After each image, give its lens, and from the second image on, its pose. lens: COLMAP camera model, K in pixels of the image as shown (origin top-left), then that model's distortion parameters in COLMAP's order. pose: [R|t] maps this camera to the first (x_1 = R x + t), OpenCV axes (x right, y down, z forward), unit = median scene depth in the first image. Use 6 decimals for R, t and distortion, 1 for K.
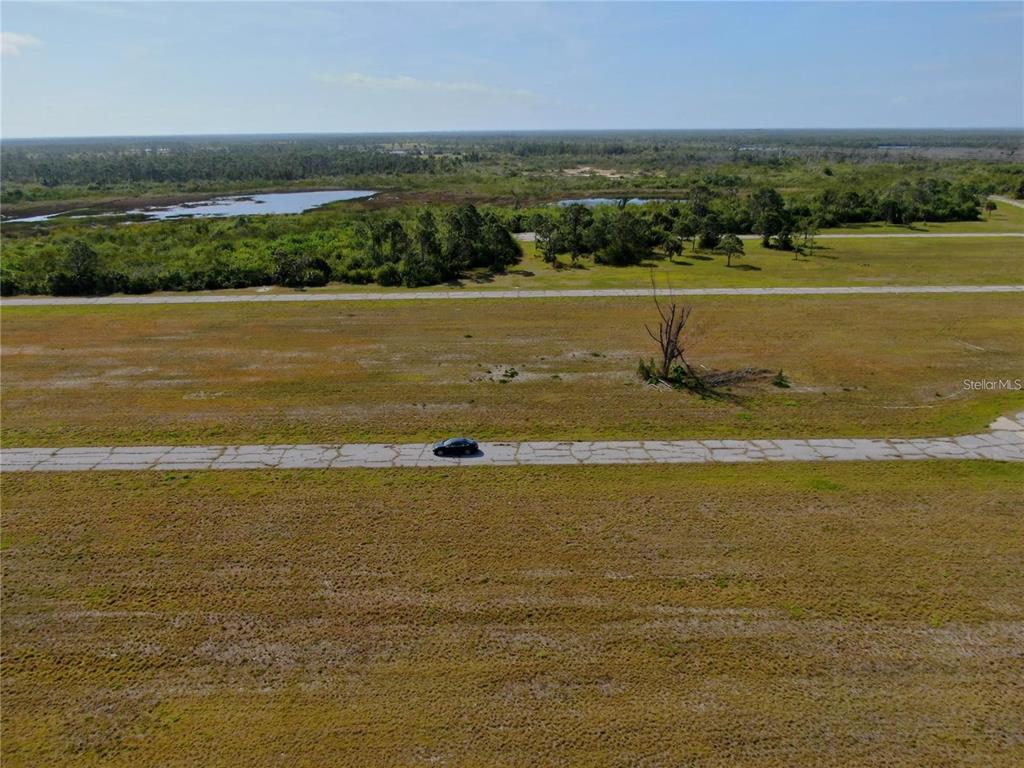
lens RADIAL K [[753.9, 0, 513.0], [0, 753.9, 386.8], [0, 0, 1]] dist [-0.019579, 0.016169]
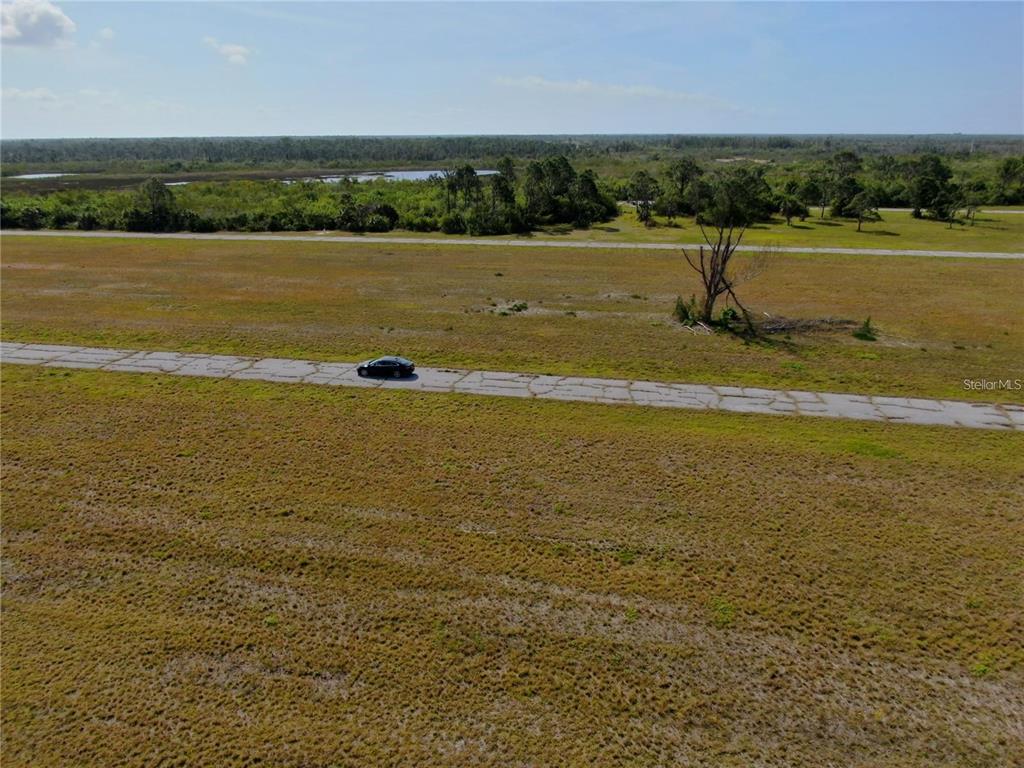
lens RADIAL K [[753.9, 0, 511.7], [0, 753.9, 383.2], [0, 0, 1]] dist [-0.019579, 0.016169]
pose [[0.976207, 0.074143, -0.203771, 0.208997], [-0.076462, 0.997066, -0.003518, 0.087195], [0.202912, 0.019015, 0.979012, 0.252979]]
